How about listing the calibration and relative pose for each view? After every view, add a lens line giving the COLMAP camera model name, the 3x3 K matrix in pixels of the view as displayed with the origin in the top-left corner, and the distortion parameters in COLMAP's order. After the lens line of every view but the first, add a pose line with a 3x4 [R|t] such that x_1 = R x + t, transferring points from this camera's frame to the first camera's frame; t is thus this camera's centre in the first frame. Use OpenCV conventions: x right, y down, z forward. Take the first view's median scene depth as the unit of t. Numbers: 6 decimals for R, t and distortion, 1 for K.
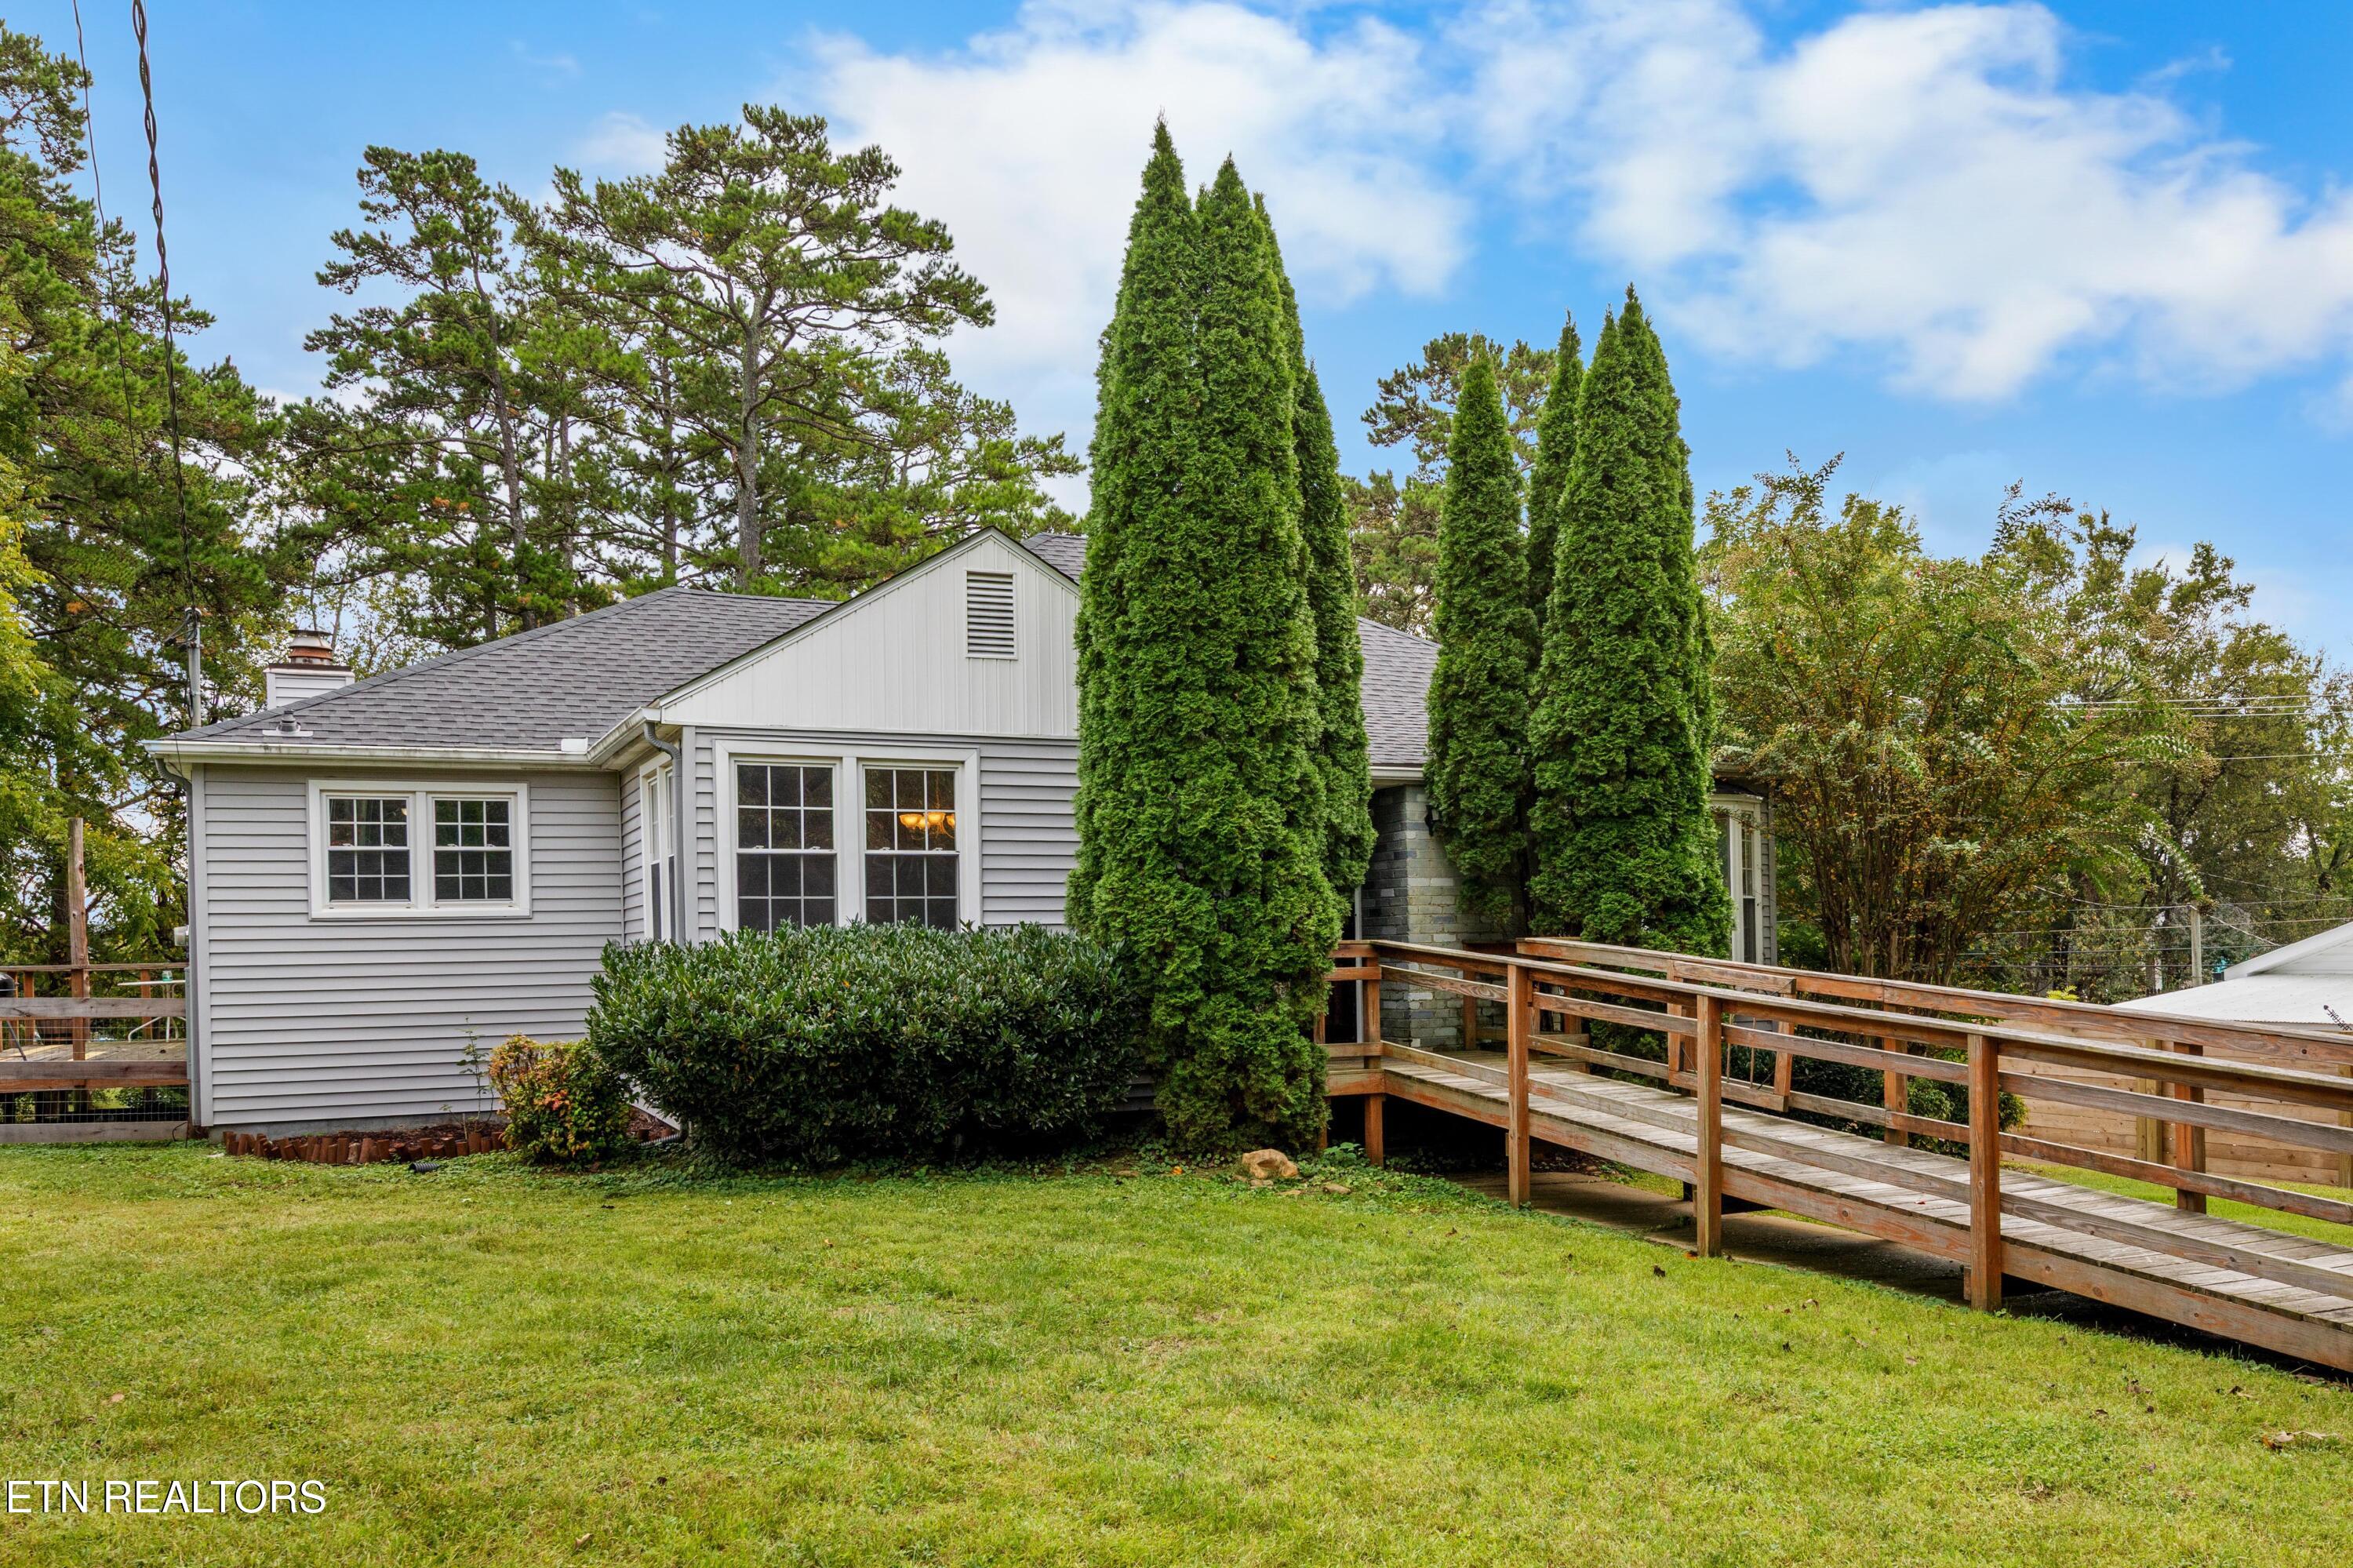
lens RADIAL K [[1947.6, 0, 1176.4], [0, 1947.6, 847.2], [0, 0, 1]] dist [0.004276, 0.015518]
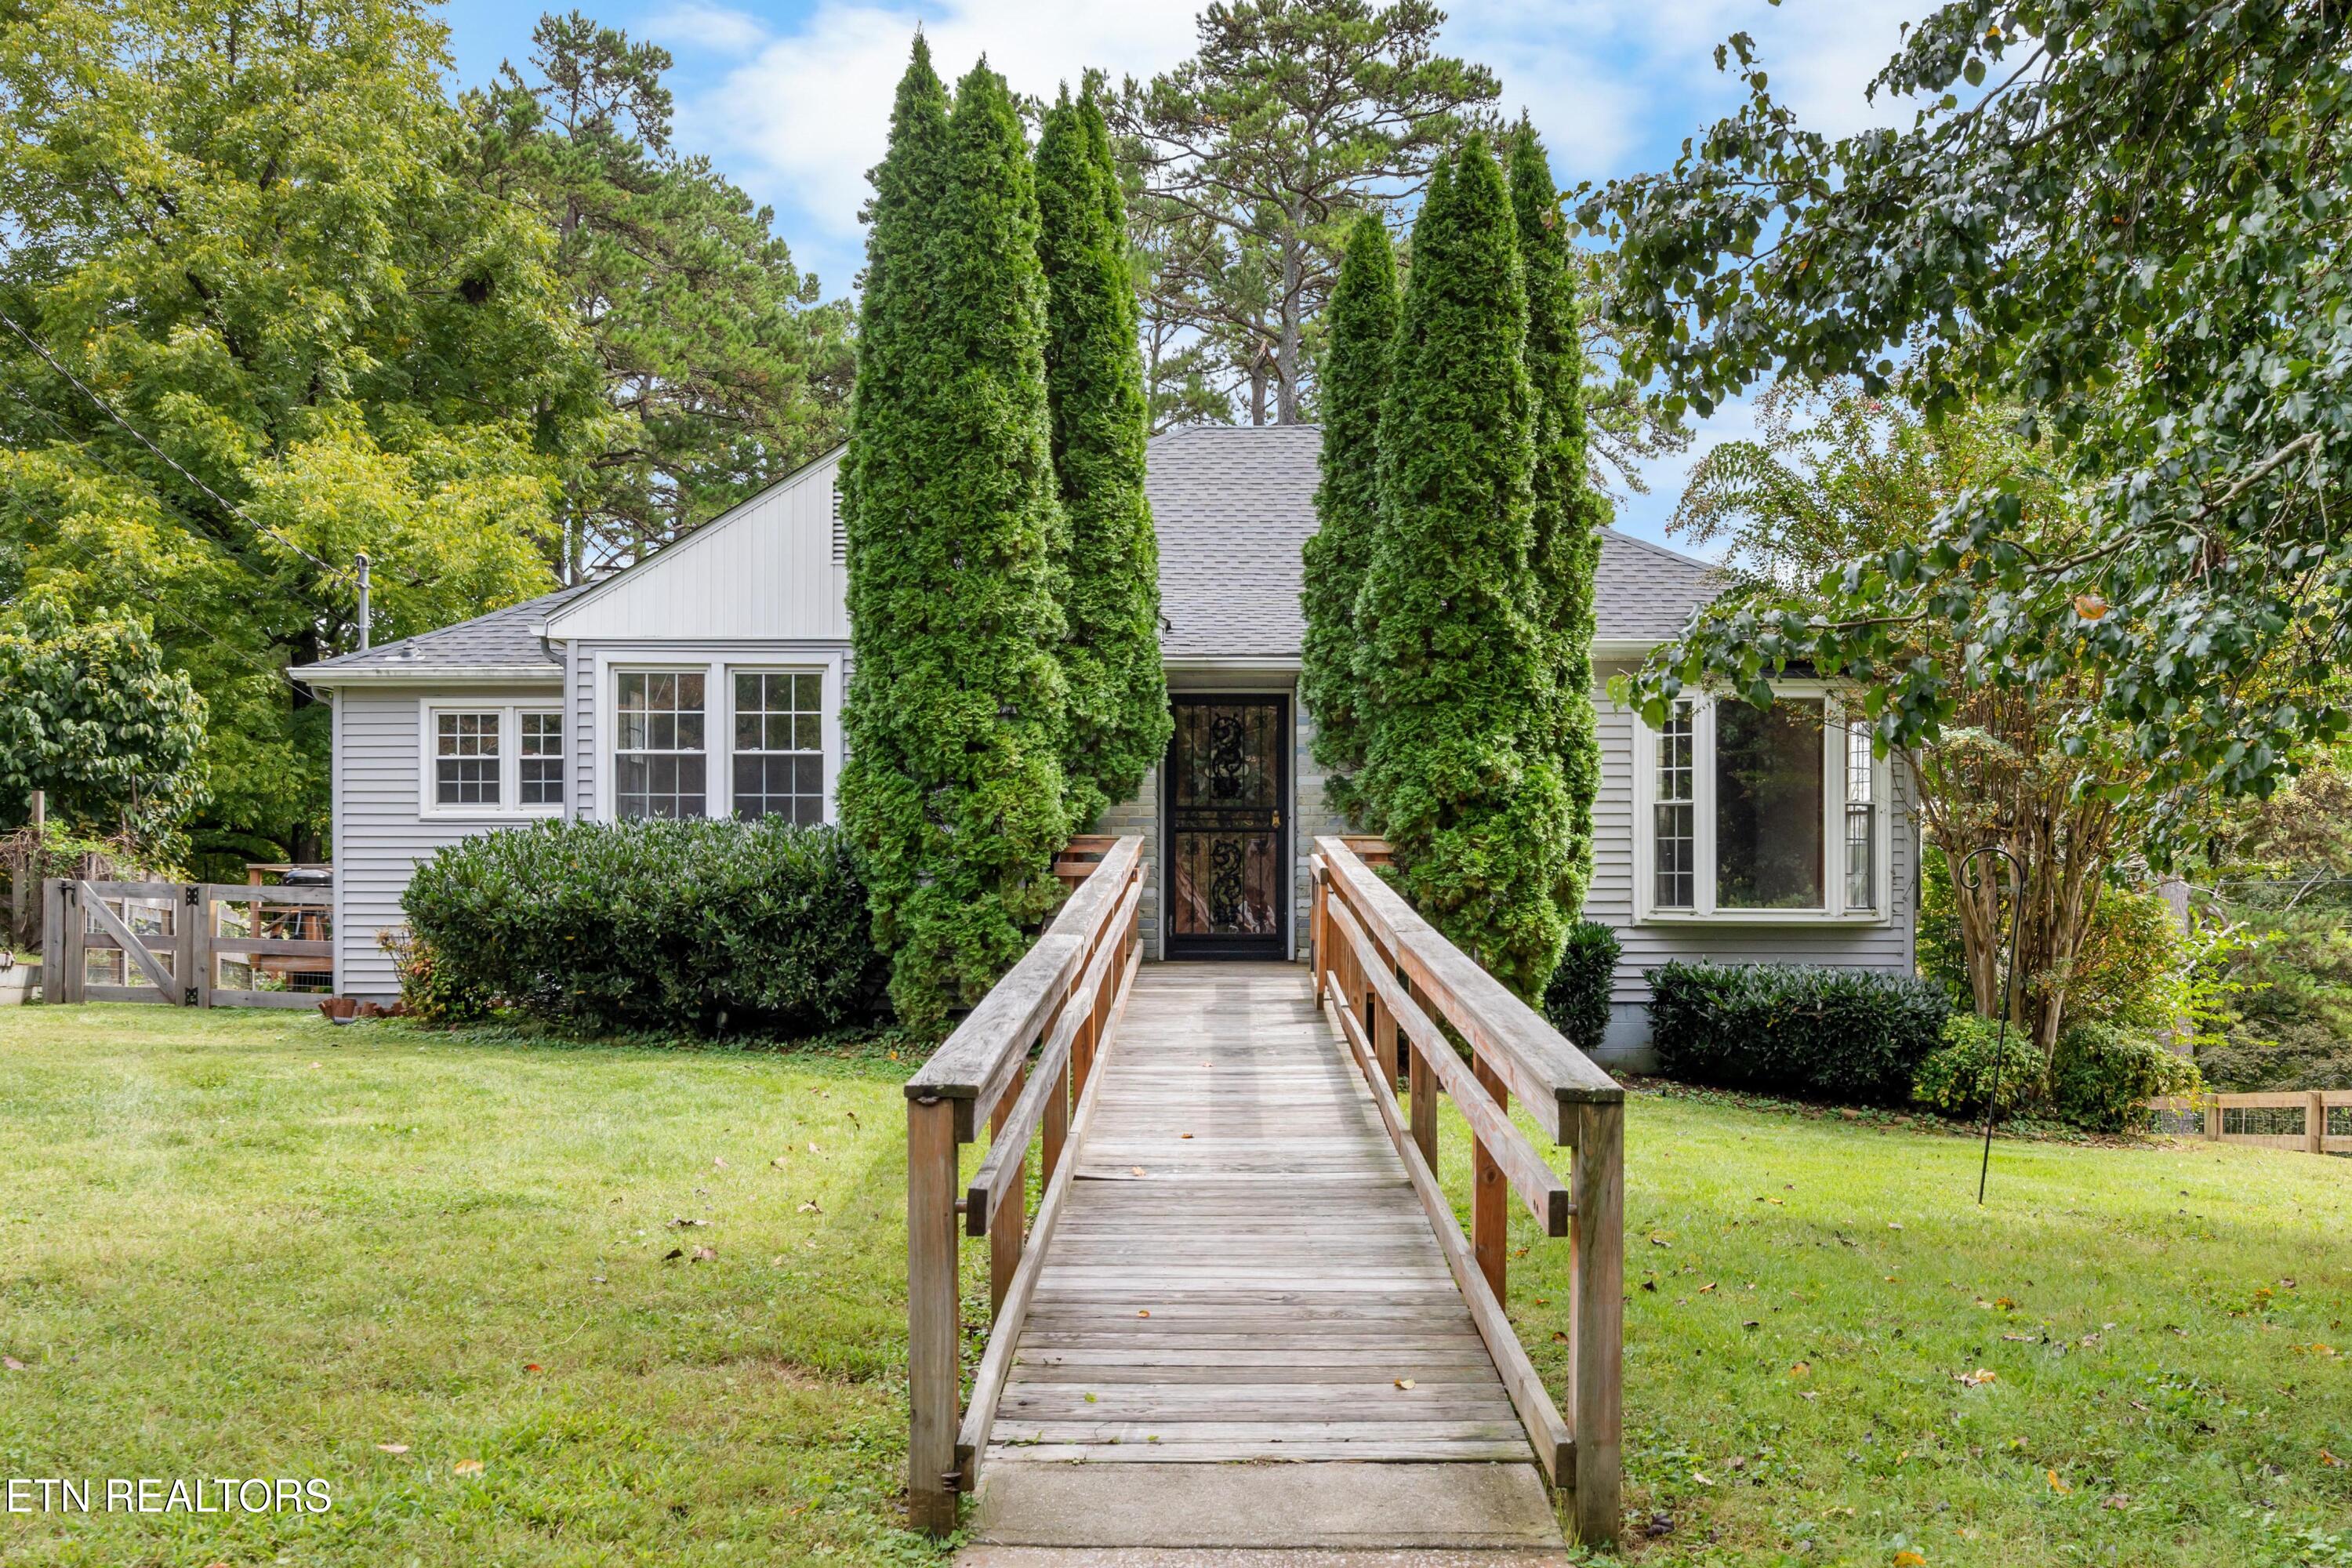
lens RADIAL K [[2332.2, 0, 1177.1], [0, 2332.2, 781.1], [0, 0, 1]] dist [-0.006790, -0.008379]
pose [[0.889981, -0.006964, -0.455945, 0.637713], [0.005402, 0.999974, -0.004729, 0.025589], [0.455966, 0.001746, 0.889995, -0.024207]]
